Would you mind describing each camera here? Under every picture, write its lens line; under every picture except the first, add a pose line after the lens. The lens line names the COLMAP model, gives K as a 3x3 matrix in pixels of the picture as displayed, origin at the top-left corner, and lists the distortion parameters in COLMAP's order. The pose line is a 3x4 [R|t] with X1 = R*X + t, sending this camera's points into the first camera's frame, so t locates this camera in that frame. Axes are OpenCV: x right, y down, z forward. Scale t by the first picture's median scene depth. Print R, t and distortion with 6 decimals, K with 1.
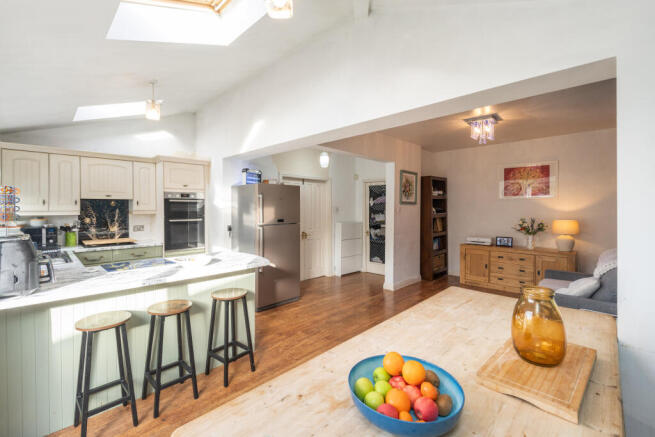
lens RADIAL K [[297.2, 0, 312.7], [0, 297.2, 206.5], [0, 0, 1]] dist [-0.002035, -0.001545]
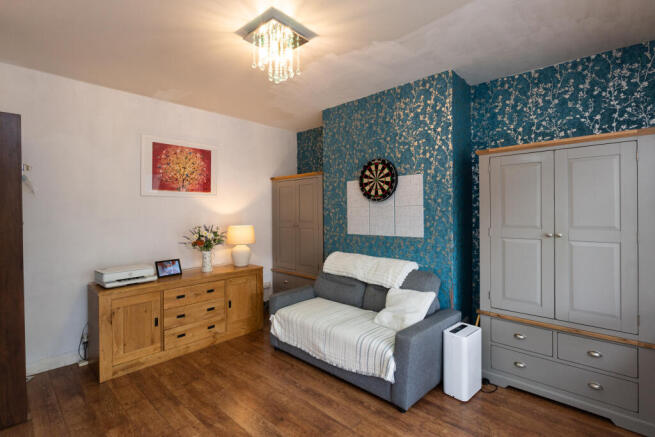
lens RADIAL K [[305.6, 0, 328.7], [0, 305.6, 212.2], [0, 0, 1]] dist [-0.023559, -0.000403]
pose [[-0.045479, -0.001149, 0.998965, 0.045658], [0.001222, 0.999999, 0.001206, 0.009610], [-0.998965, 0.001275, -0.045477, 0.747634]]
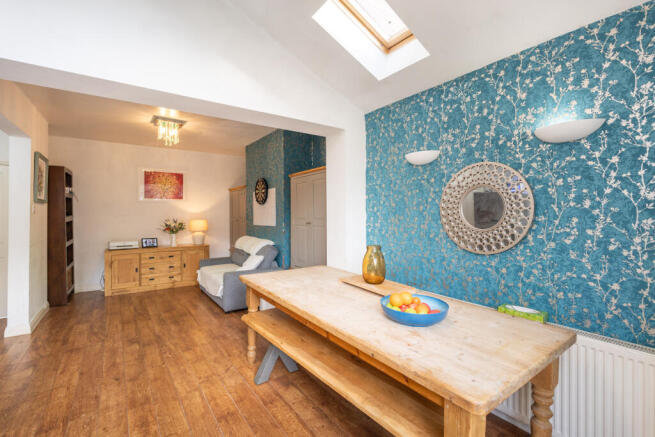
lens RADIAL K [[297.2, 0, 330.4], [0, 297.2, 212.4], [0, 0, 1]] dist [-0.002035, -0.001545]
pose [[0.153112, 0.001598, 0.988208, -0.281061], [0.000144, 0.999999, -0.001640, 0.016553], [-0.988209, 0.000393, 0.153111, 0.238533]]
